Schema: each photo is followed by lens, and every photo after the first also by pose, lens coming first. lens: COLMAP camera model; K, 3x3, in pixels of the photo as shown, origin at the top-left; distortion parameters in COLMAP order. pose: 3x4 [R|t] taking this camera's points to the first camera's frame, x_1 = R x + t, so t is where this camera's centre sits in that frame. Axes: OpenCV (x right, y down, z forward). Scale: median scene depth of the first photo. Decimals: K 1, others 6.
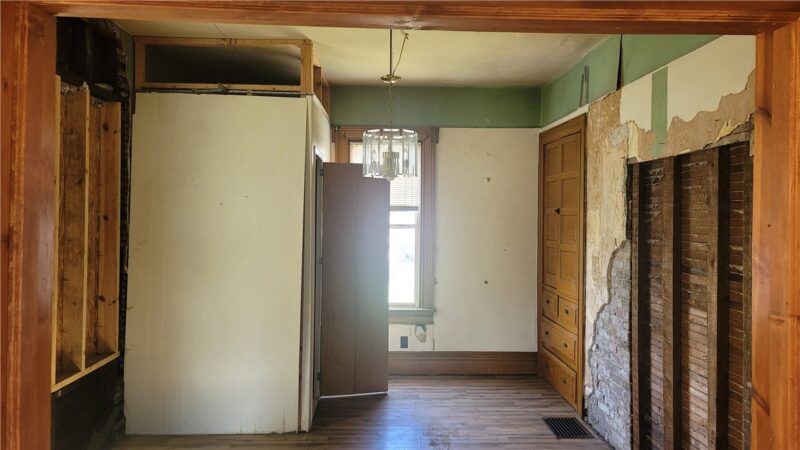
lens RADIAL K [[616.2, 0, 400.2], [0, 616.2, 222.0], [0, 0, 1]] dist [0.001616, 0.000215]
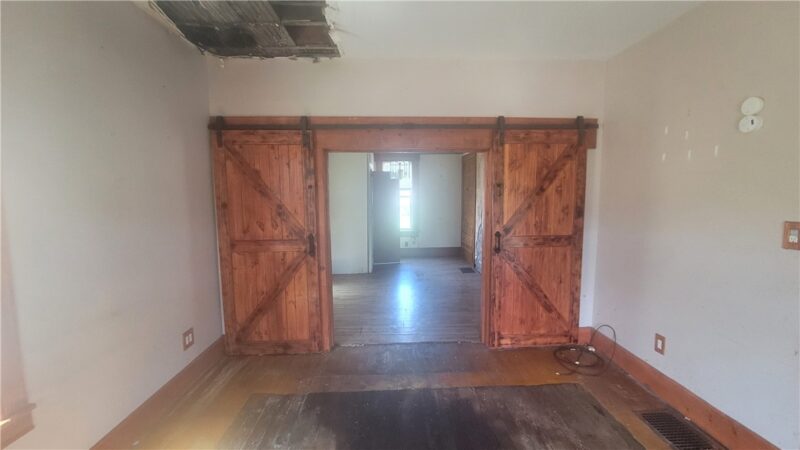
lens RADIAL K [[329.0, 0, 403.0], [0, 329.0, 224.0], [0, 0, 1]] dist [-0.006979, 0.000434]
pose [[0.999807, -0.019138, -0.004489, -0.000498], [0.019463, 0.995826, 0.089172, -0.001697], [0.002764, -0.089242, 0.996006, -0.375713]]
